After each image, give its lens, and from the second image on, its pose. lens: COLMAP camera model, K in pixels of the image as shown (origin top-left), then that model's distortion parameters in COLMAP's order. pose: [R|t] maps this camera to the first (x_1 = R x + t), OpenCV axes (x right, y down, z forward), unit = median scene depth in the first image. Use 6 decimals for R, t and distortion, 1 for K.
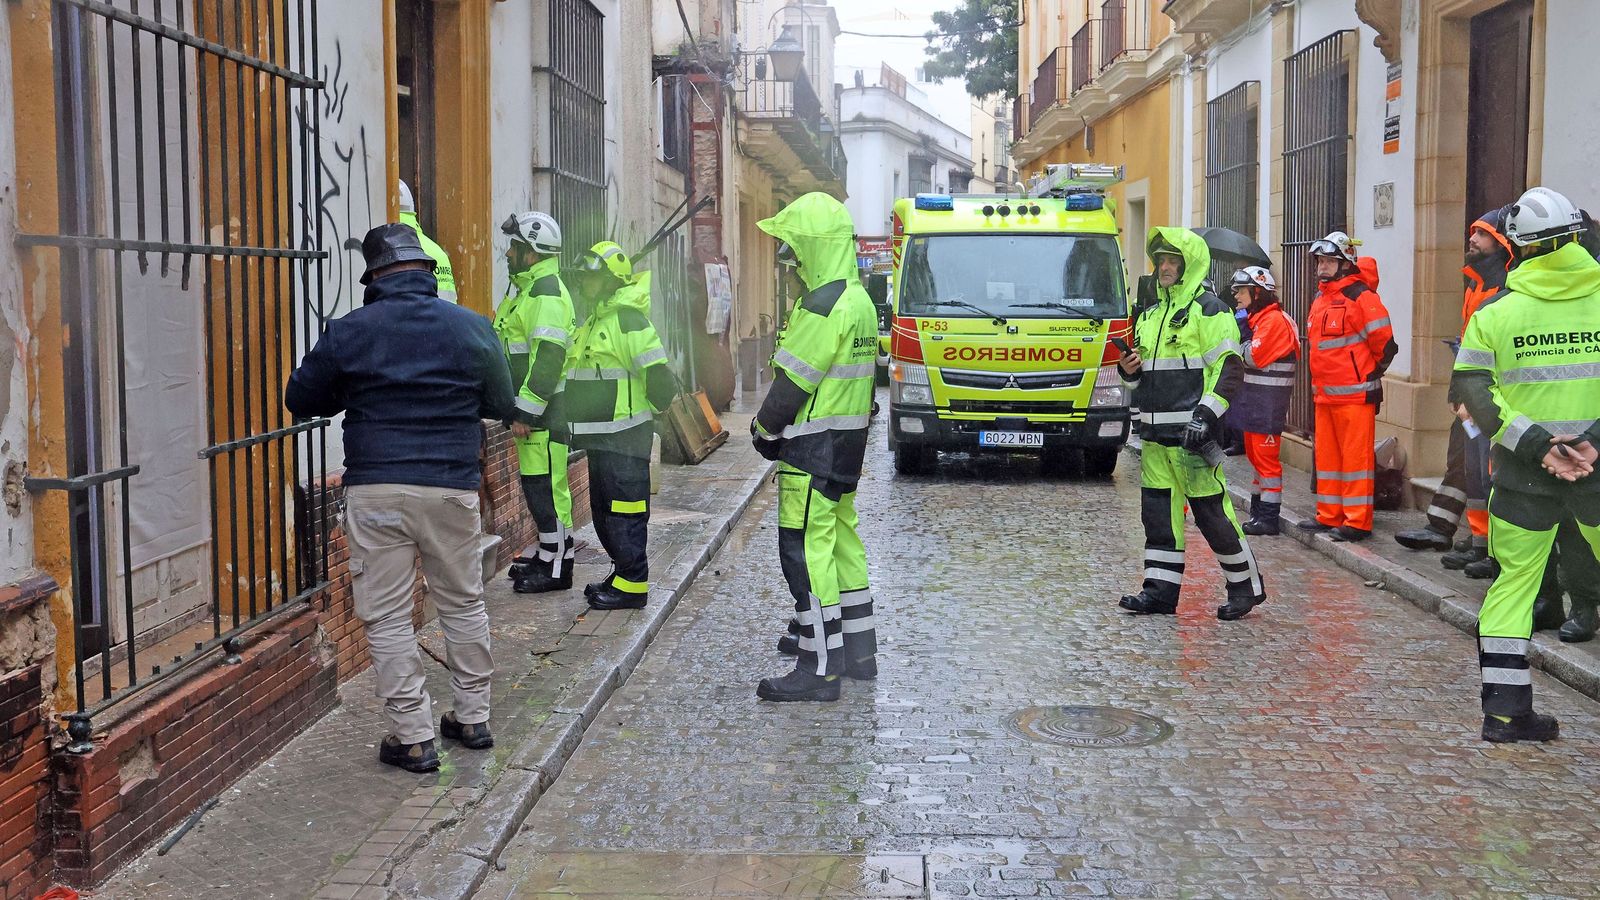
lens RADIAL K [[1671.9, 0, 787.9], [0, 1671.9, 433.1], [0, 0, 1]] dist [0.004864, 0.121100]
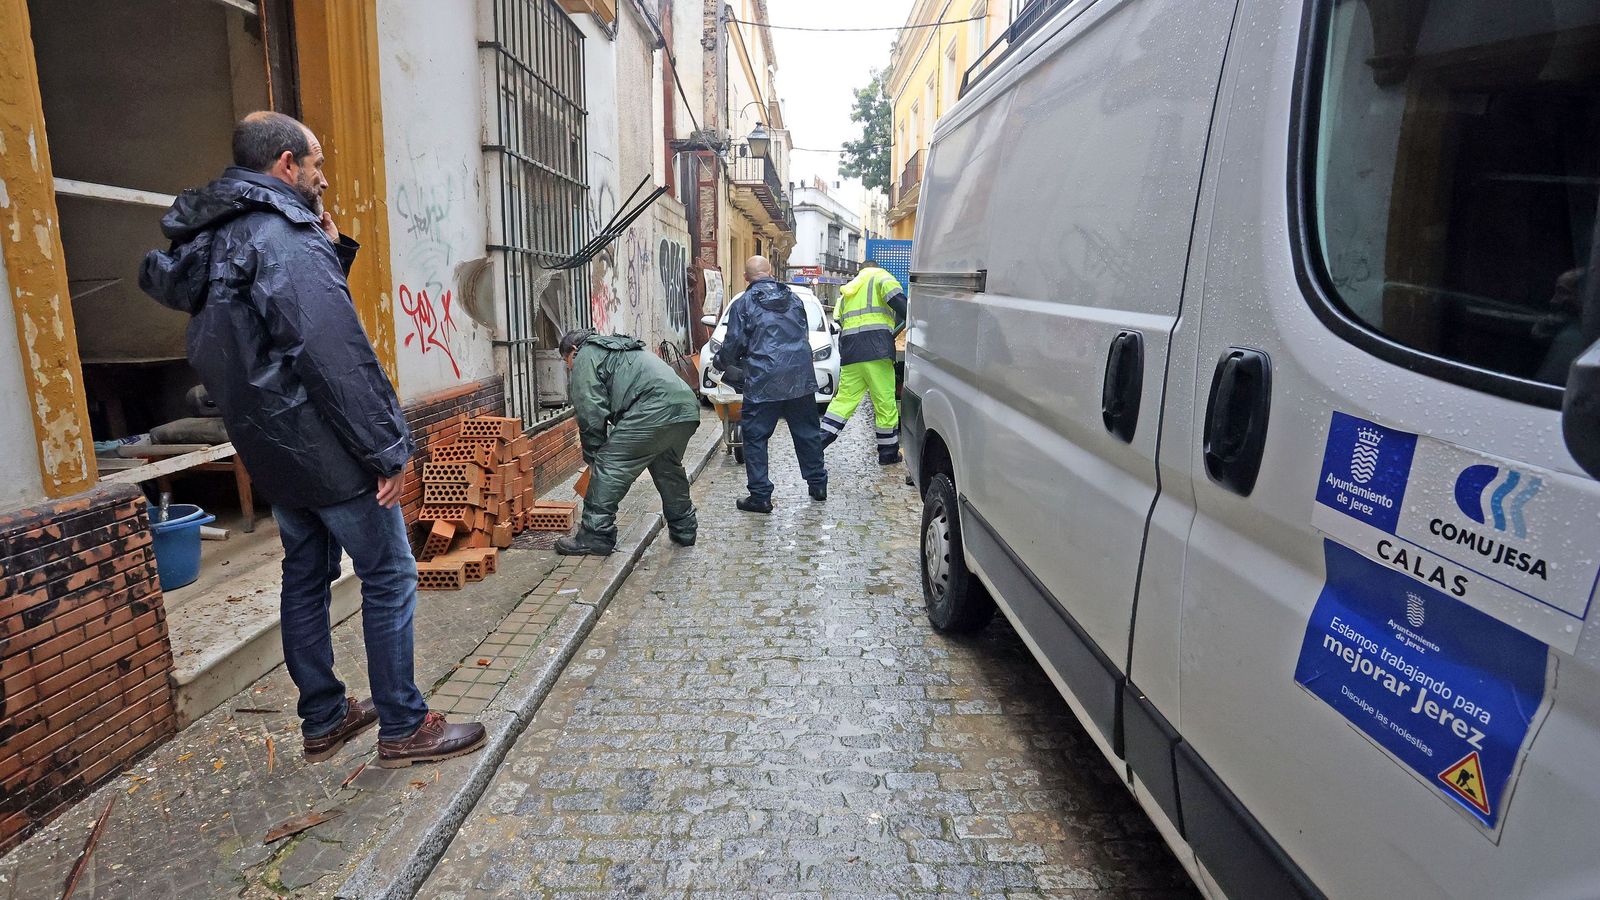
lens RADIAL K [[800.5, 0, 800.0], [0, 800.5, 450.0], [0, 0, 1]] dist [-0.087937, 0.045311]
pose [[0.999147, 0.003165, 0.041184, 0.020090], [-0.007502, 0.994382, 0.105589, -0.027765], [-0.040619, -0.105808, 0.993557, 0.504579]]
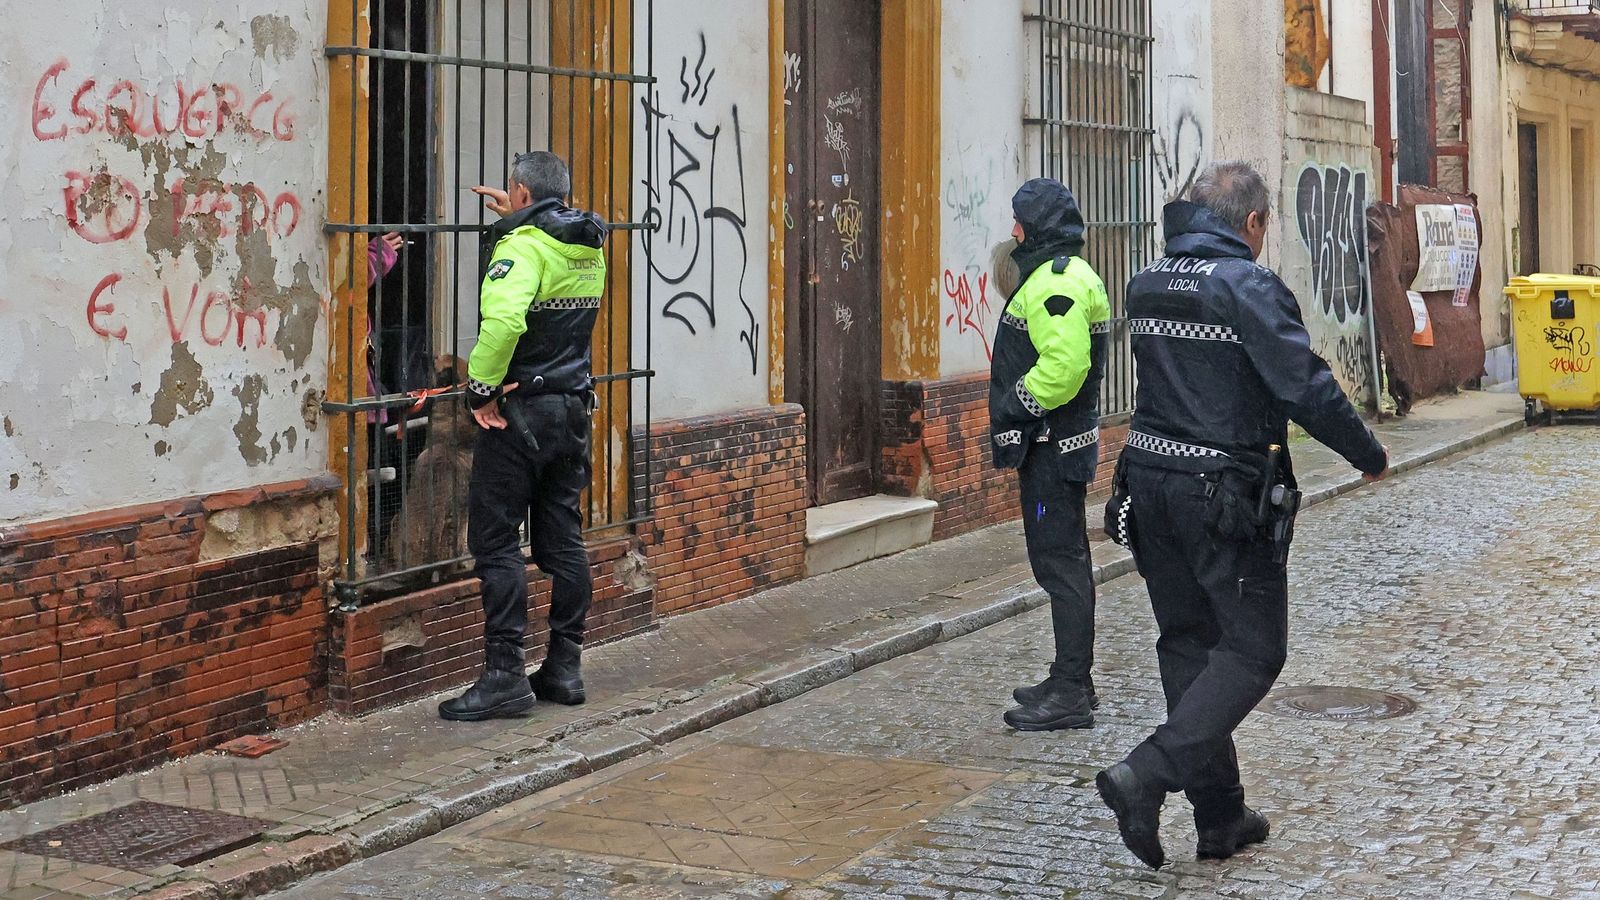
lens RADIAL K [[2258.5, 0, 891.3], [0, 2258.5, 136.5], [0, 0, 1]] dist [-0.031941, 0.086934]
pose [[0.923583, -0.018570, -0.382948, 0.271255], [-0.029427, 0.992447, -0.119097, 0.006816], [0.382267, 0.121264, 0.916061, -0.208526]]
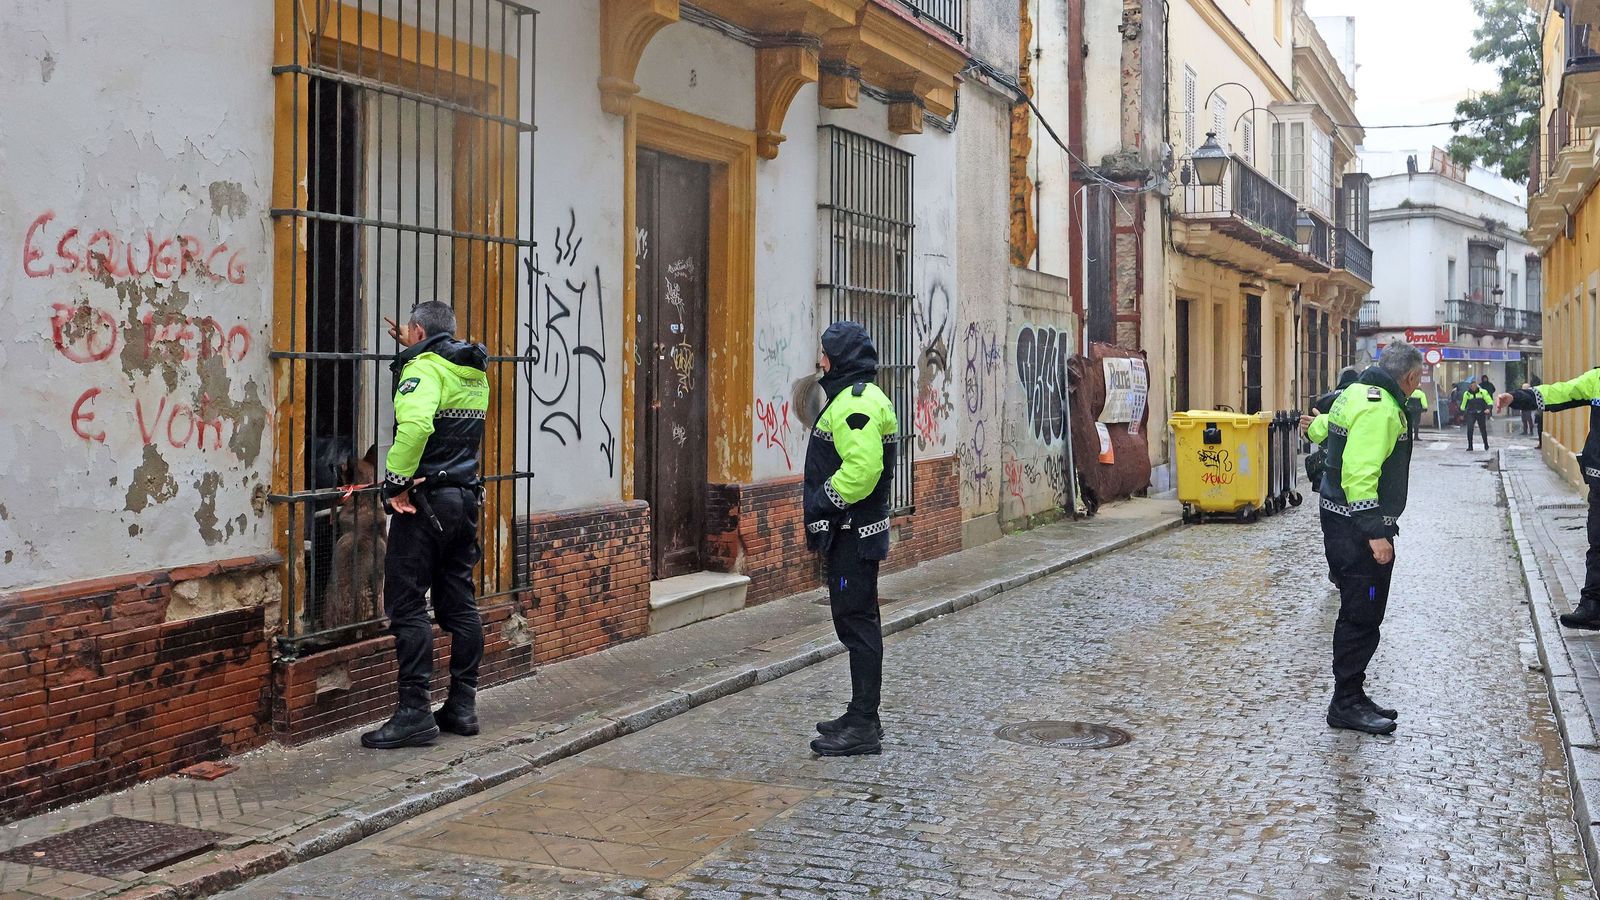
lens RADIAL K [[1667.9, 0, 759.6], [0, 1667.9, 362.9], [0, 0, 1]] dist [-0.005406, 0.129356]
pose [[0.936658, 0.002041, -0.350239, 0.241381], [-0.035369, 0.995422, -0.088789, 0.010636], [0.348454, 0.095553, 0.932443, -0.163606]]
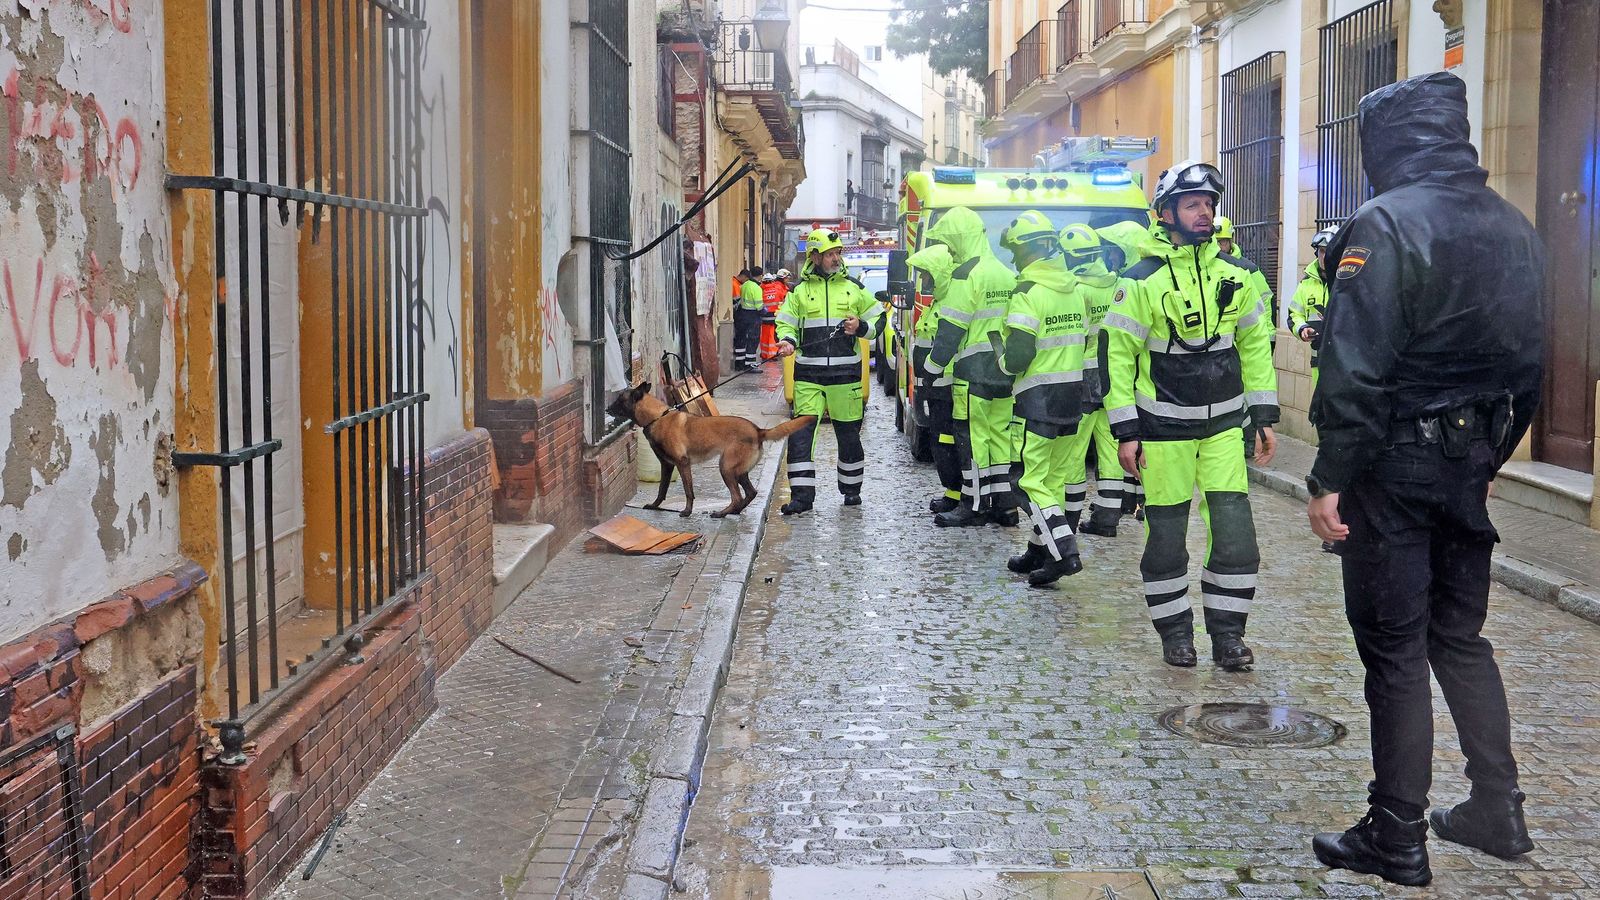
lens RADIAL K [[1725.7, 0, 796.0], [0, 1725.7, 415.8], [0, 0, 1]] dist [0.011944, 0.130845]
pose [[0.999120, -0.001065, 0.041936, -0.067160], [0.001251, 0.999989, -0.004415, 0.004820], [-0.041930, 0.004464, 0.999111, 0.032811]]
